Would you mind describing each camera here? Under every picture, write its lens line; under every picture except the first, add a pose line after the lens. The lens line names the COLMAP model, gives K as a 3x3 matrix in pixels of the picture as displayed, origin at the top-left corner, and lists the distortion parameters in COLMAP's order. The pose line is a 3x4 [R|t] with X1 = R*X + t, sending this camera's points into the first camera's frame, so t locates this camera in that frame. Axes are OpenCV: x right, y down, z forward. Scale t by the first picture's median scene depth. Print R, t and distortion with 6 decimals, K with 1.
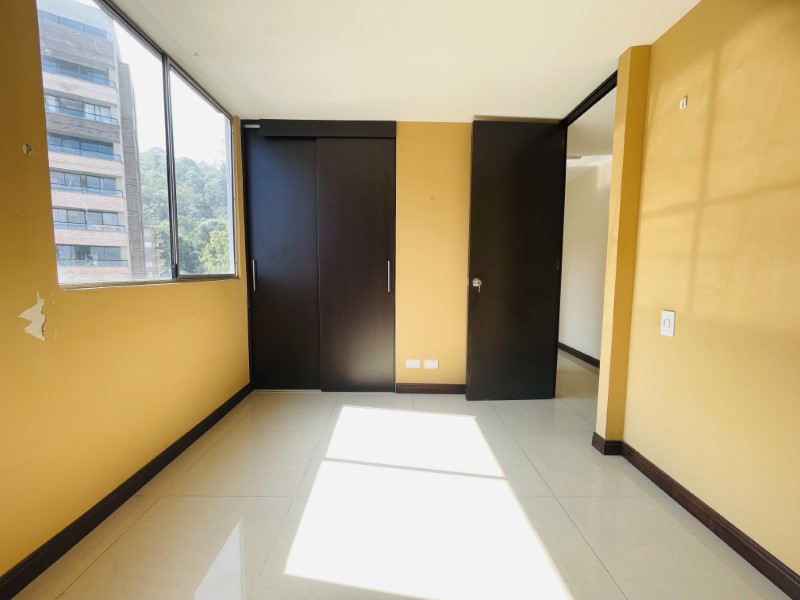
lens RADIAL K [[322.9, 0, 400.1], [0, 322.9, 298.9], [0, 0, 1]] dist [-0.000310, -0.000018]
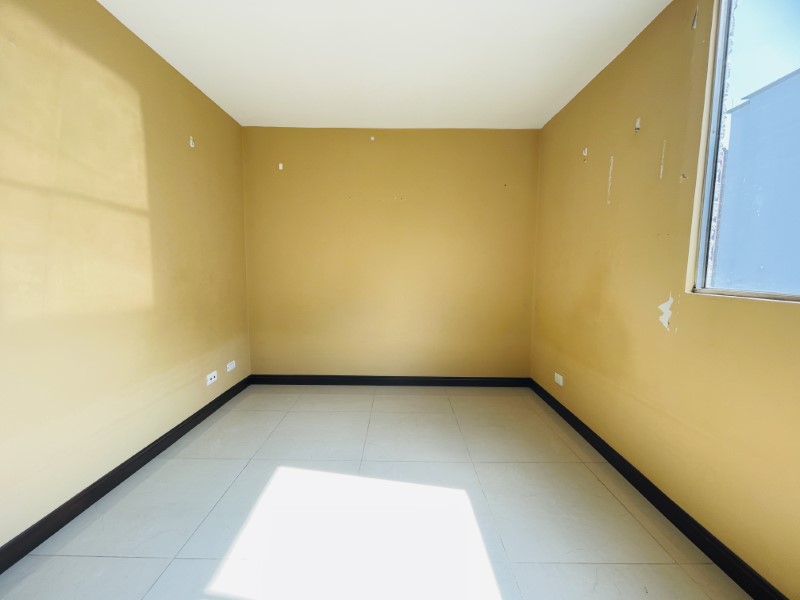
lens RADIAL K [[322.9, 0, 399.5], [0, 322.9, 300.3], [0, 0, 1]] dist [-0.000310, -0.000018]
pose [[-0.999778, -0.019481, 0.008035, -0.056265], [-0.017683, 0.982967, 0.182931, -0.203867], [-0.011461, 0.182749, -0.983093, 2.273893]]
